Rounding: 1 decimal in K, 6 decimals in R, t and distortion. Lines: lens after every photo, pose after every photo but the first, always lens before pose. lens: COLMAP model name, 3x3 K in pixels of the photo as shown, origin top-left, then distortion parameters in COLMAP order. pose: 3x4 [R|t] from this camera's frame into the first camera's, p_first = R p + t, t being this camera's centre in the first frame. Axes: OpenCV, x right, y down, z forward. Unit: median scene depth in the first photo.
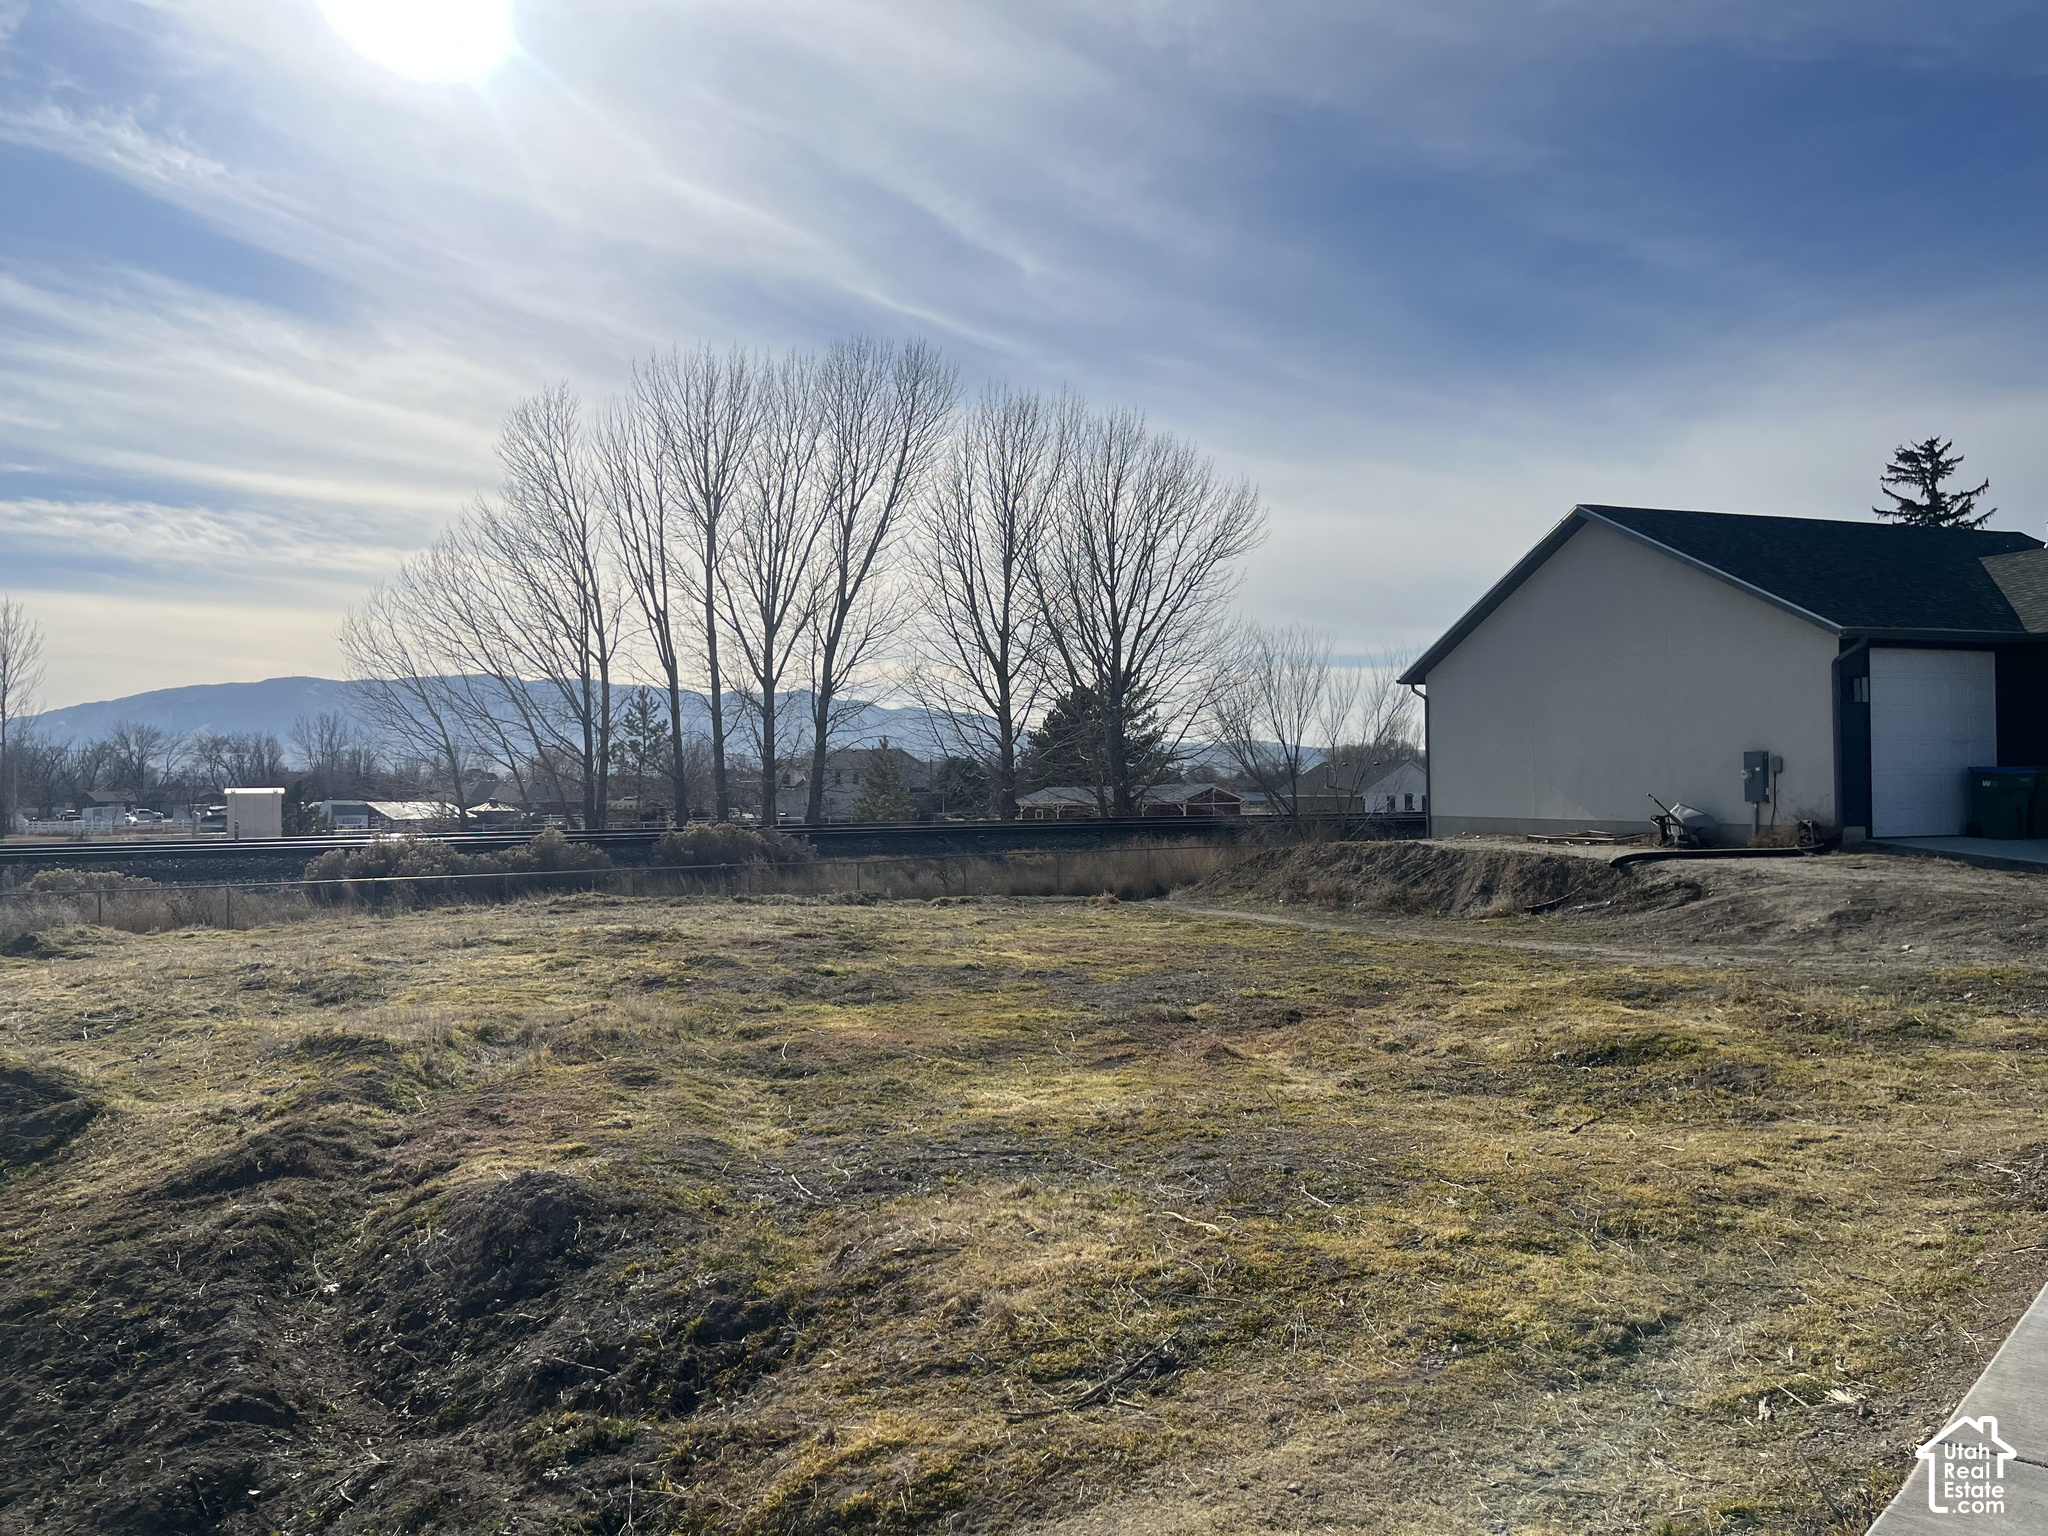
lens RADIAL K [[1542.0, 0, 1006.1], [0, 1542.0, 759.0], [0, 0, 1]] dist [0.076963, -0.104384]
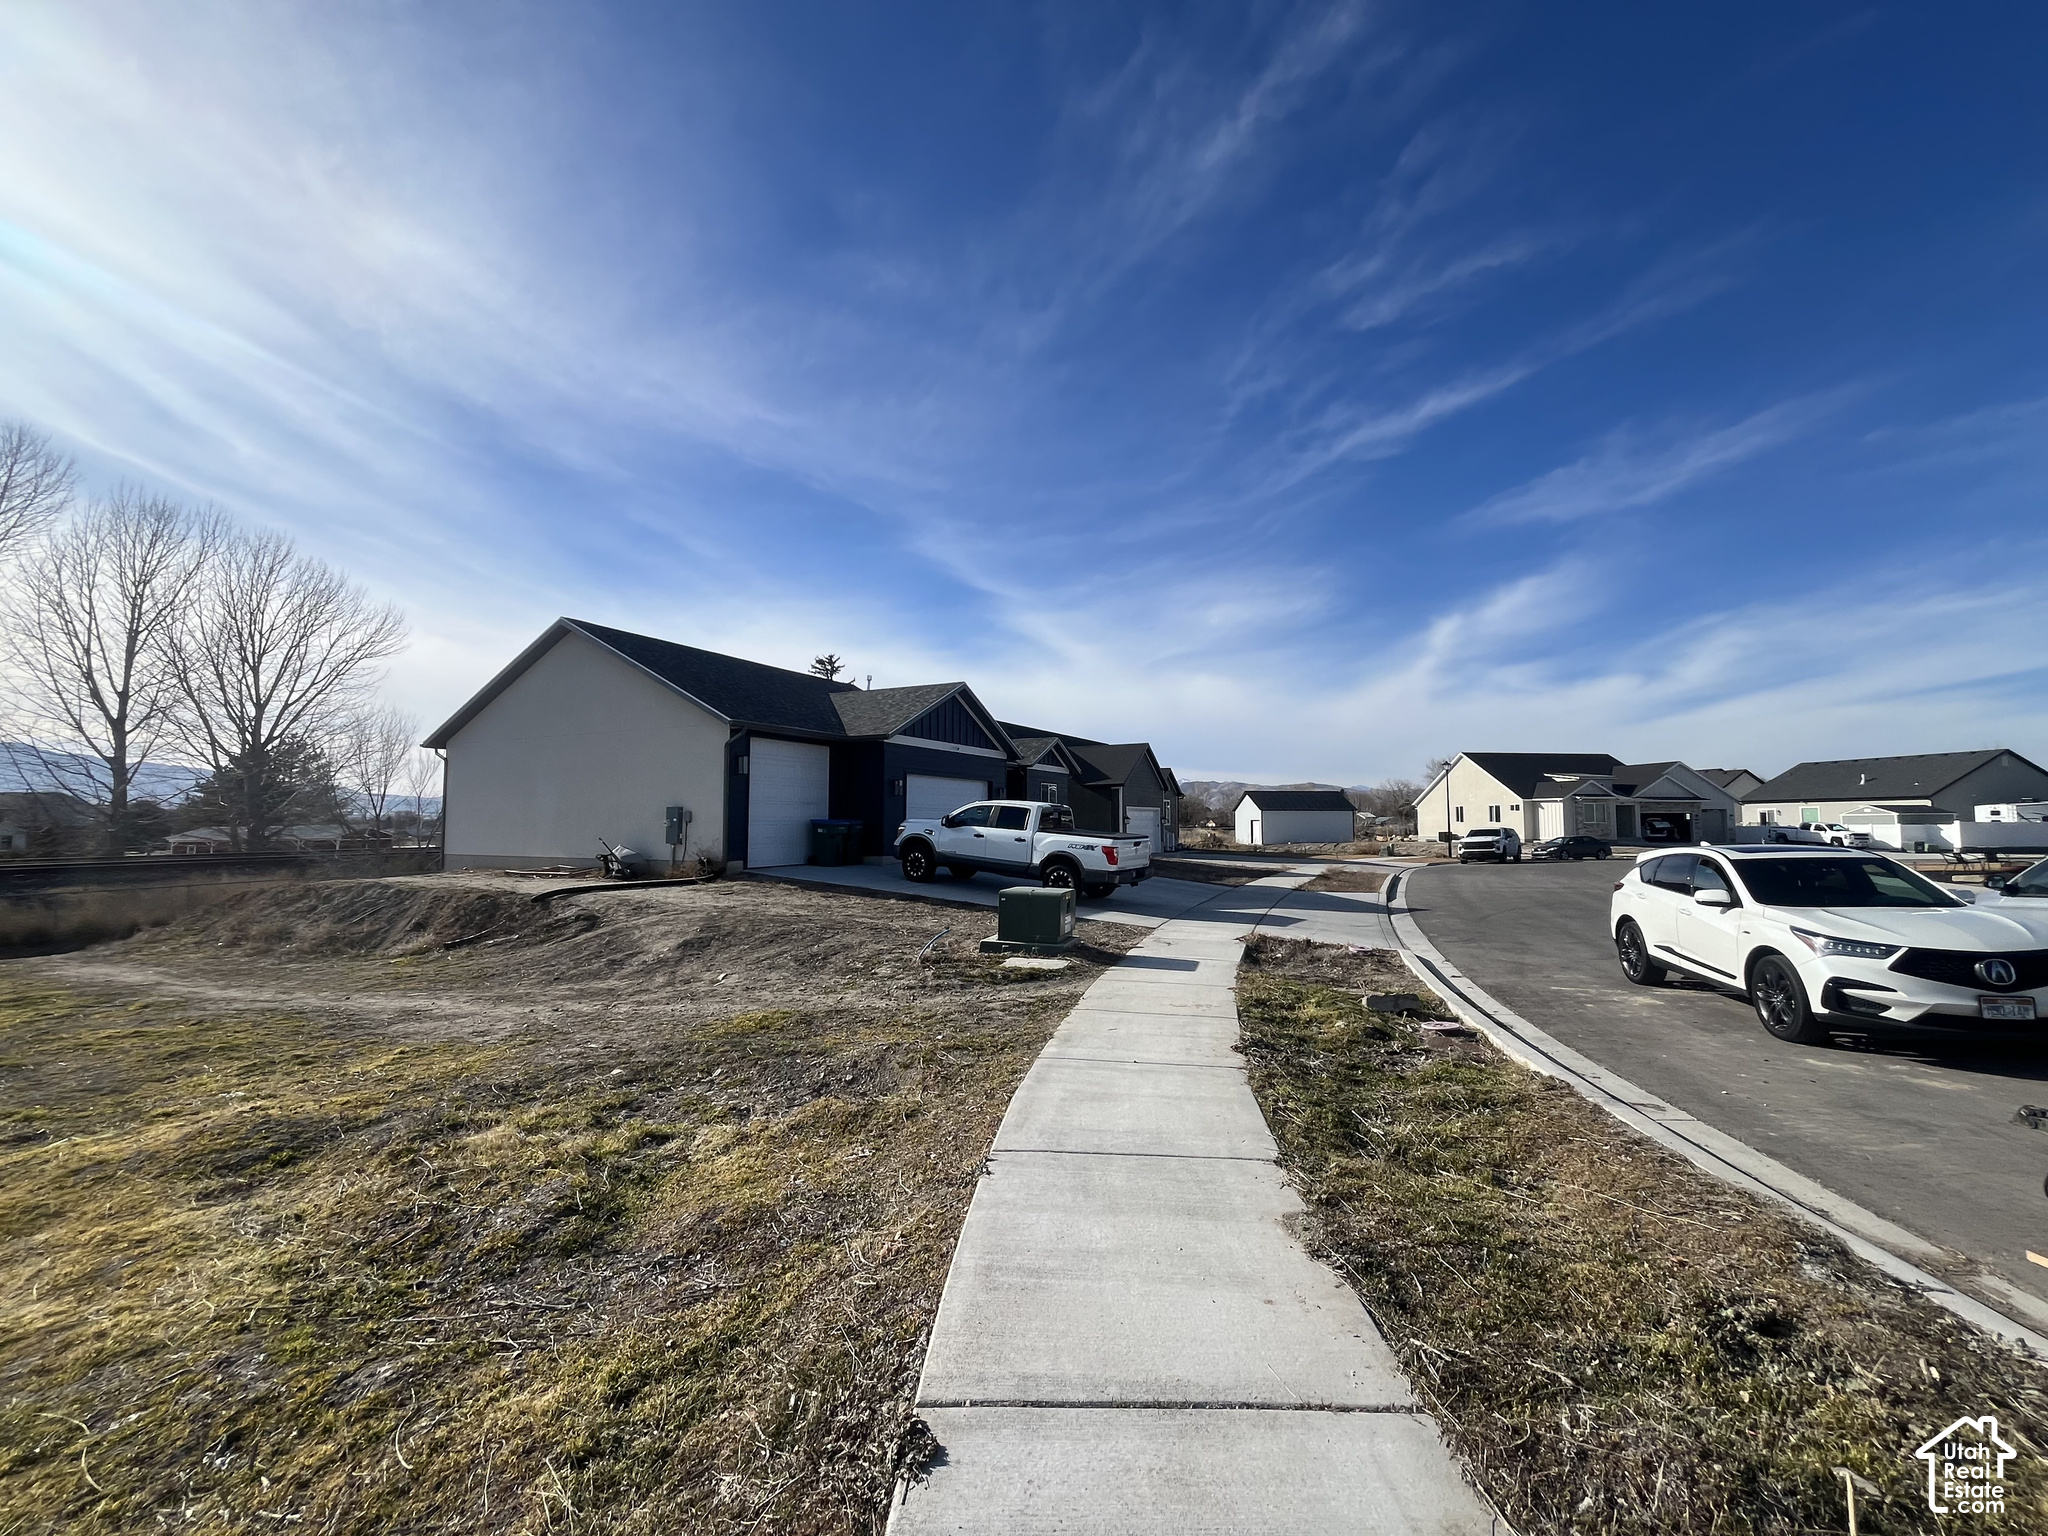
lens RADIAL K [[823.0, 0, 1026.5], [0, 823.0, 772.6], [0, 0, 1]] dist [-0.002138, -0.001604]
pose [[0.723093, 0.047784, 0.689096, 0.292661], [-0.015005, 0.998456, -0.053491, -0.001111], [-0.690588, 0.028339, 0.722693, 0.375718]]
